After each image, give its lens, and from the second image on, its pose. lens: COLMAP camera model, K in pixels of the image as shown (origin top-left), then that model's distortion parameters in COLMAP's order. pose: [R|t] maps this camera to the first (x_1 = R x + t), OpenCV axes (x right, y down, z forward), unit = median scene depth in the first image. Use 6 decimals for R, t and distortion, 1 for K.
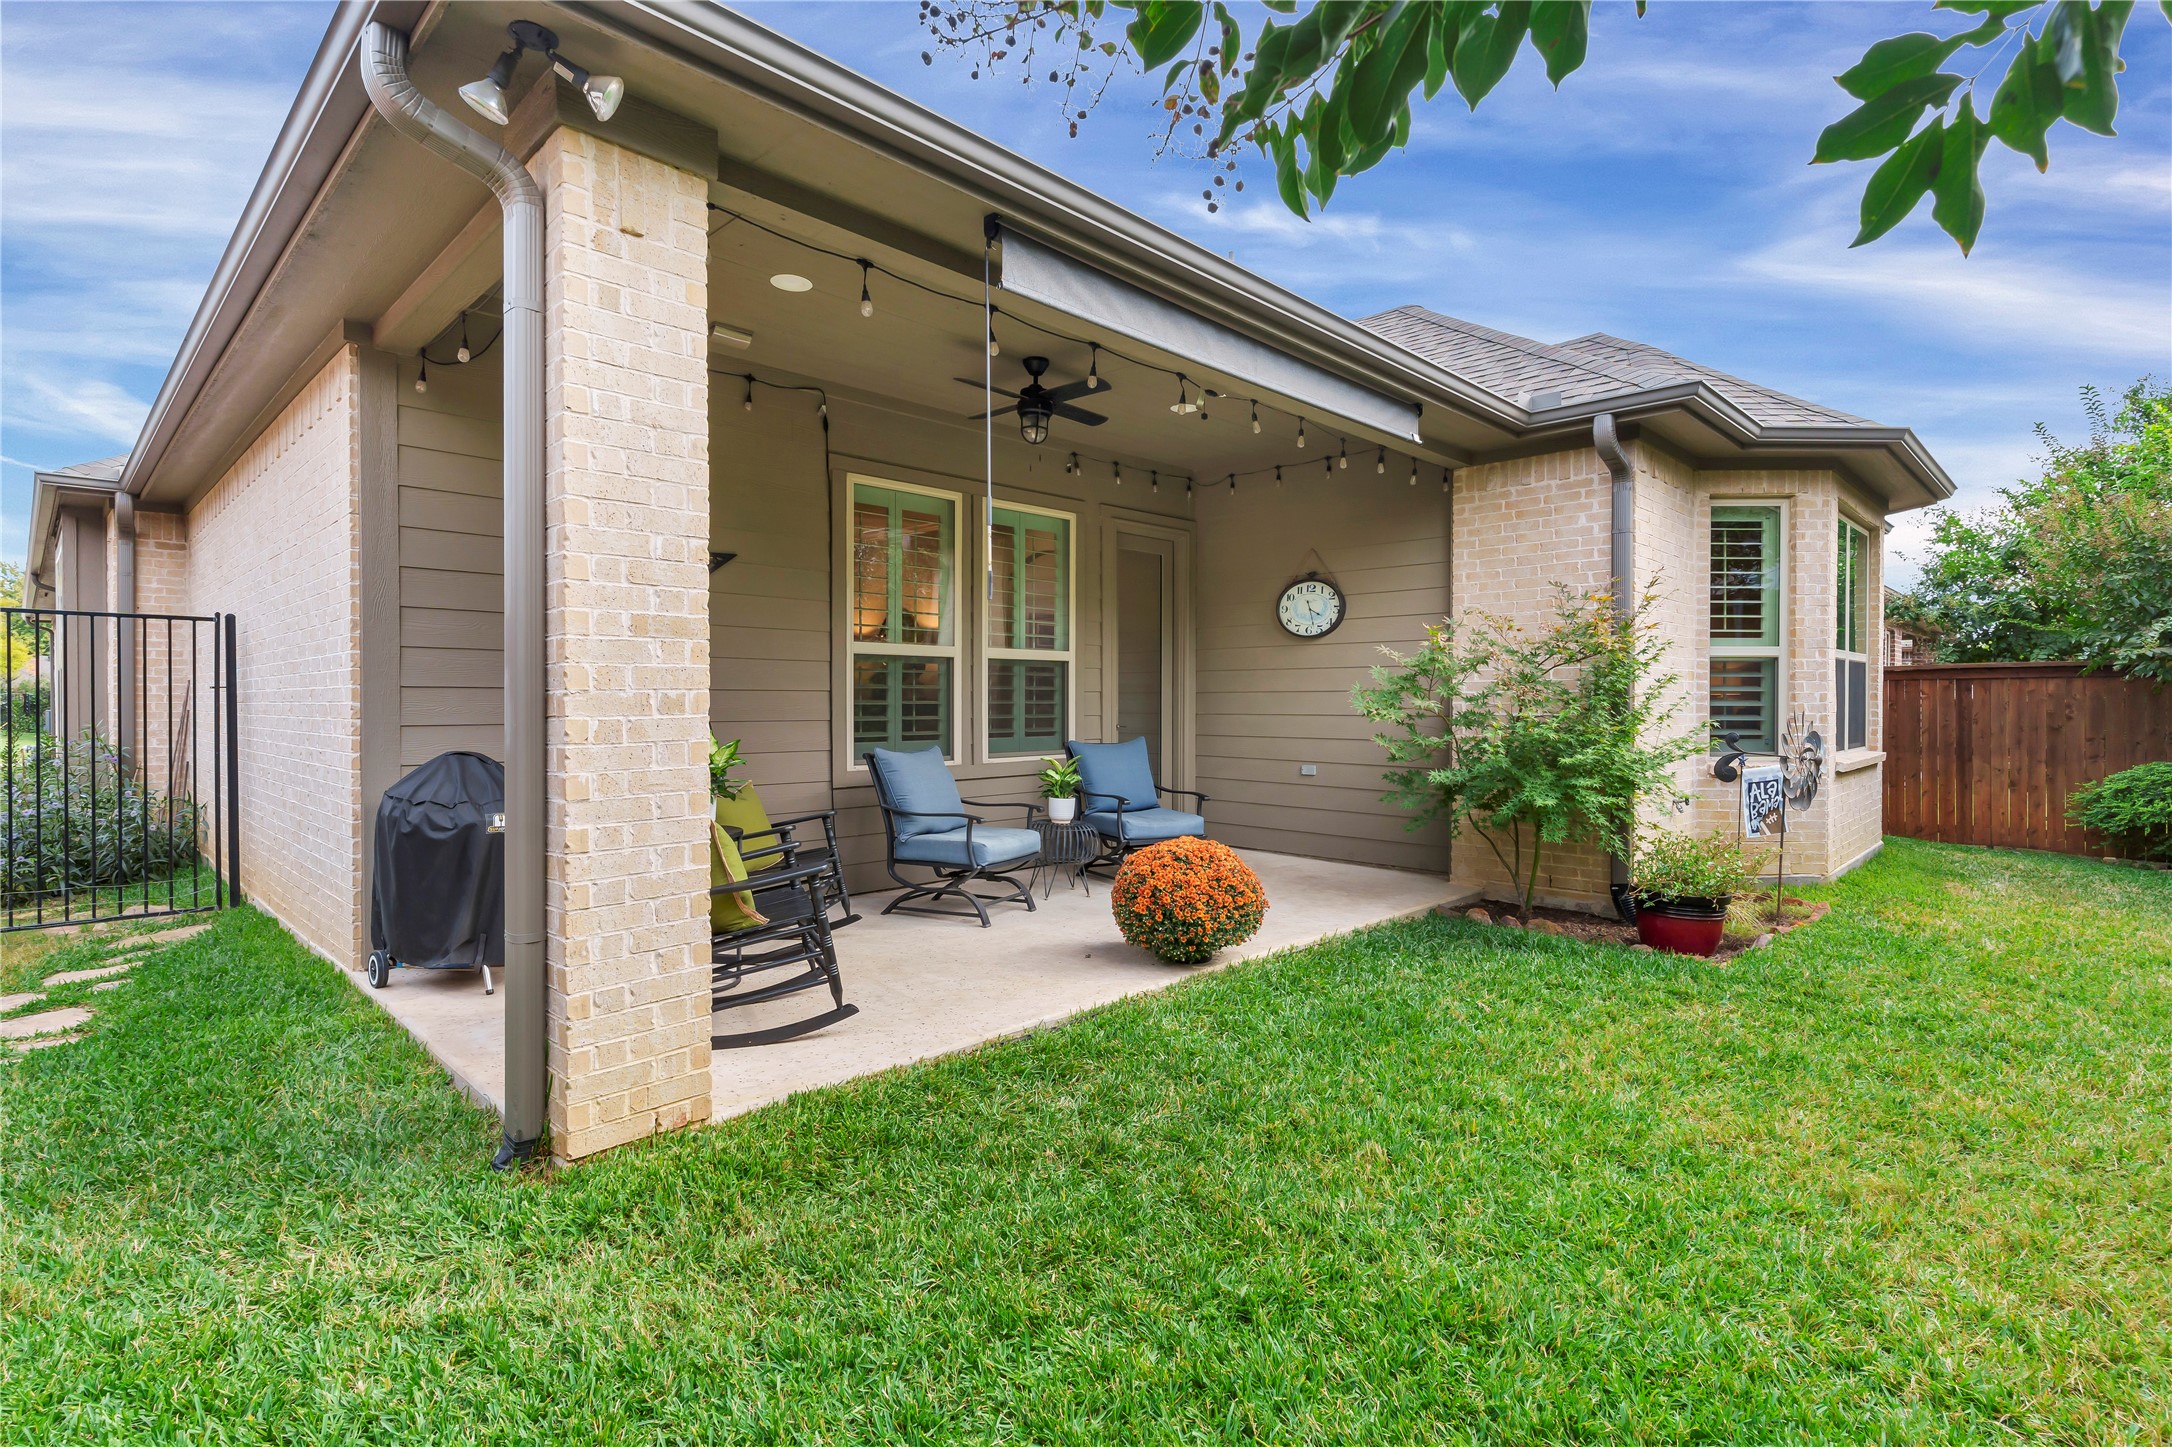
lens RADIAL K [[1009.0, 0, 1082.1], [0, 1009.0, 705.0], [0, 0, 1]] dist [-0.001336, -0.000065]
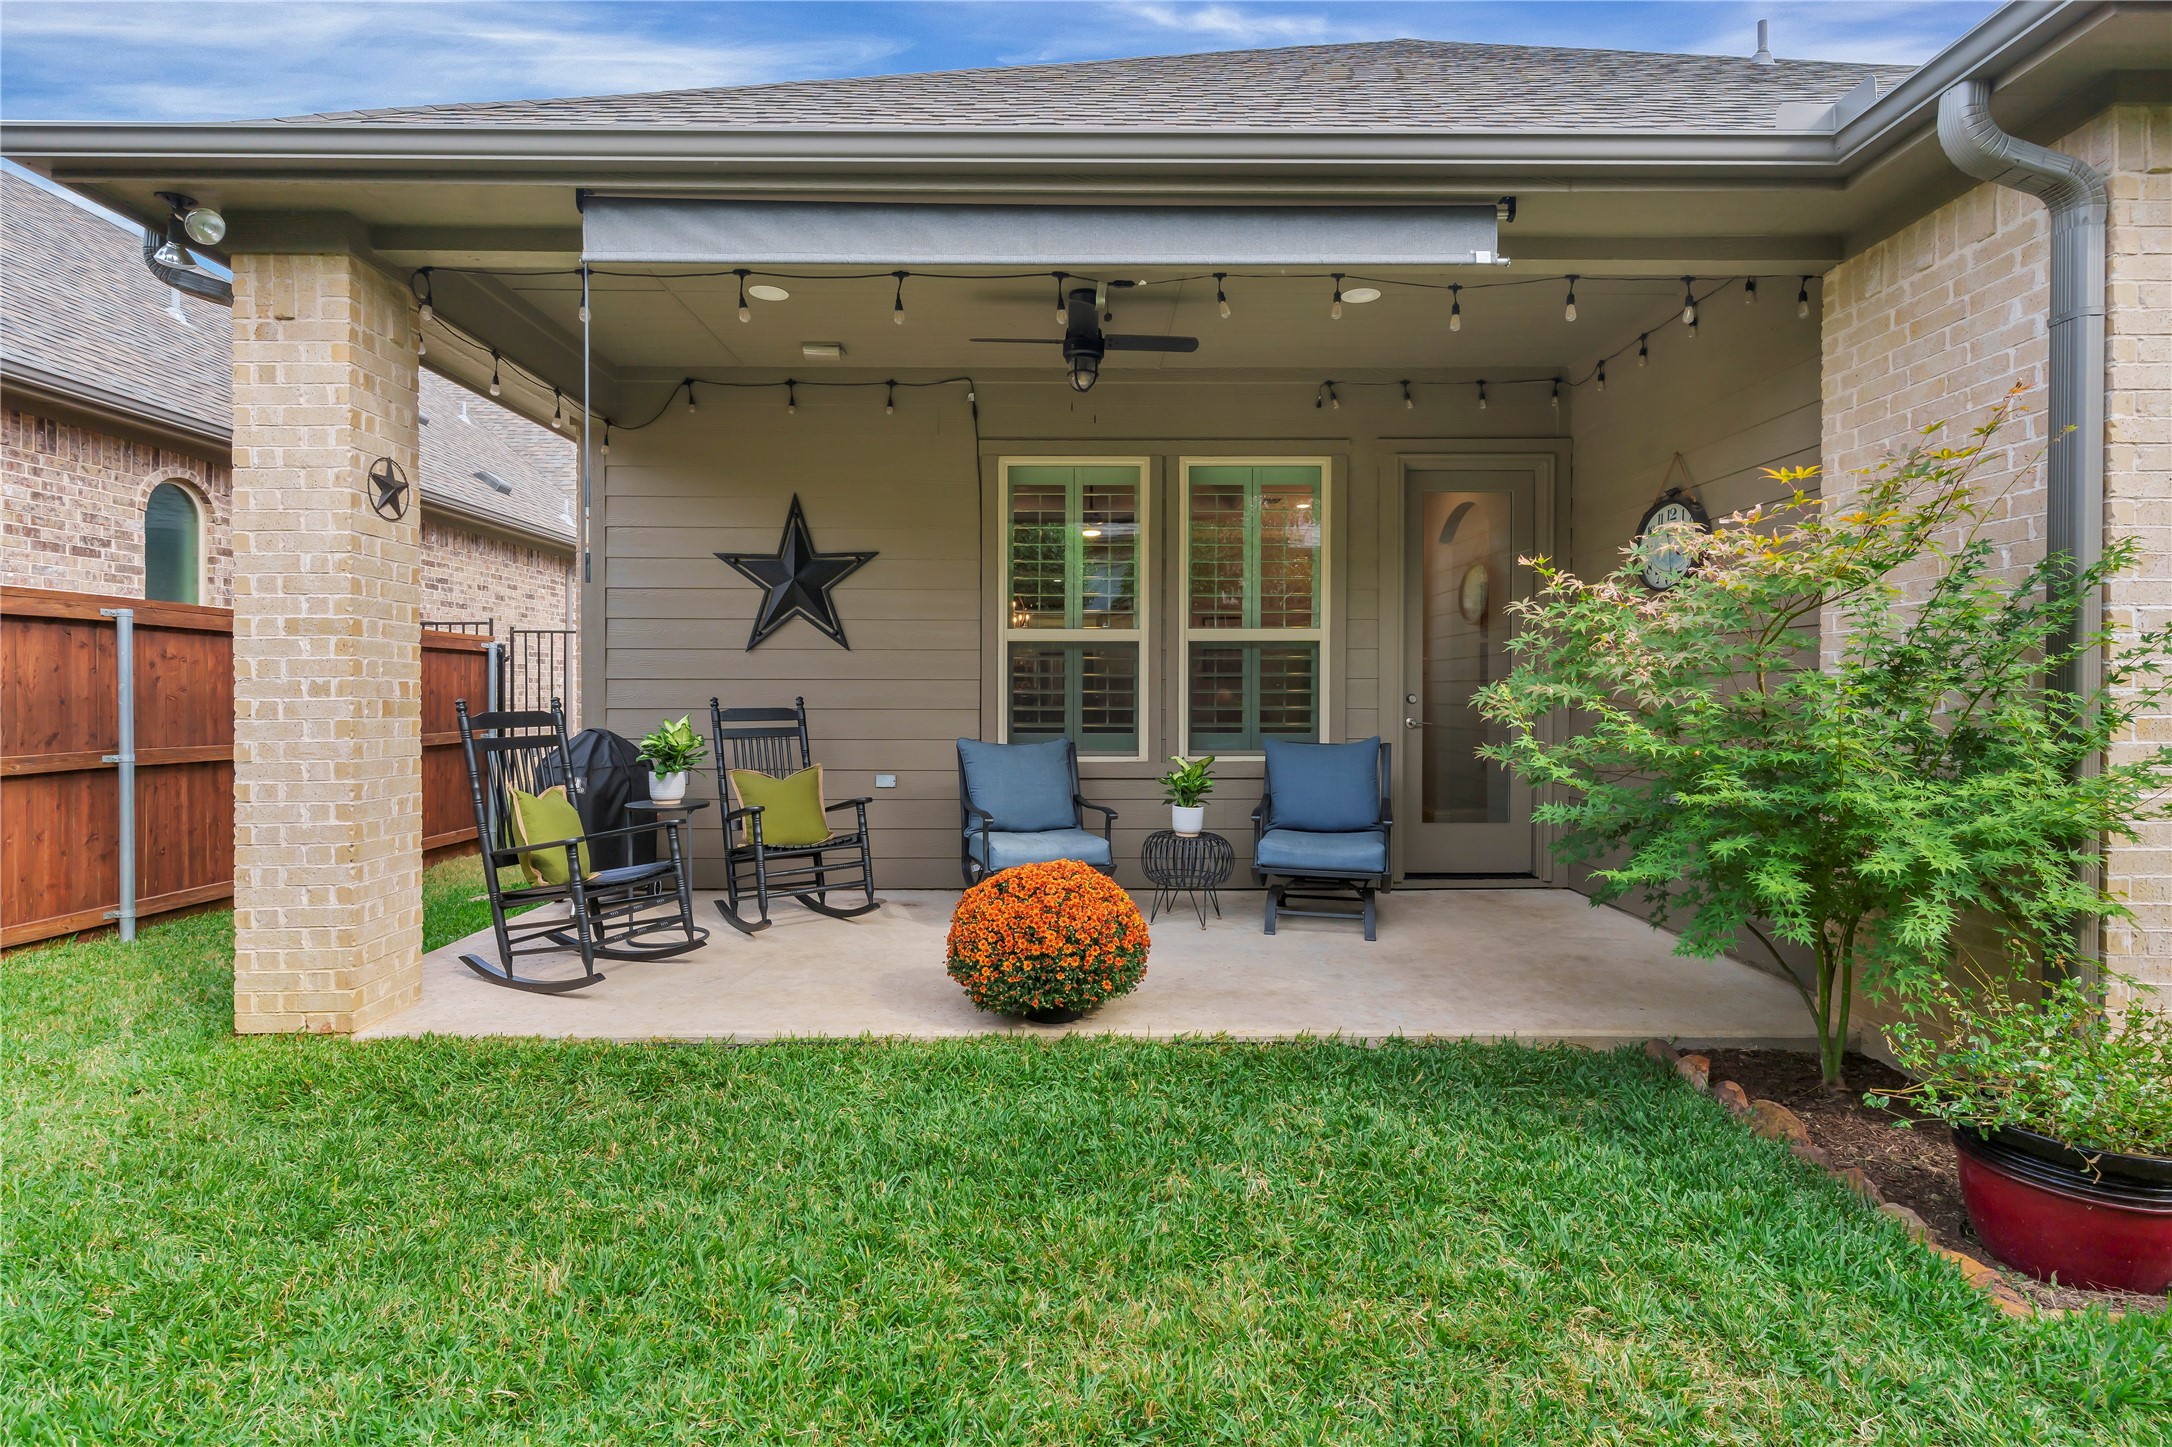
lens RADIAL K [[1033.6, 0, 1085.4], [0, 1033.6, 694.2], [0, 0, 1]] dist [0.002438, -0.000057]
pose [[0.719626, 0.000992, -0.694361, 0.619909], [-0.003516, 0.999991, -0.002215, 0.002824], [0.694353, 0.004035, 0.719624, 0.398464]]
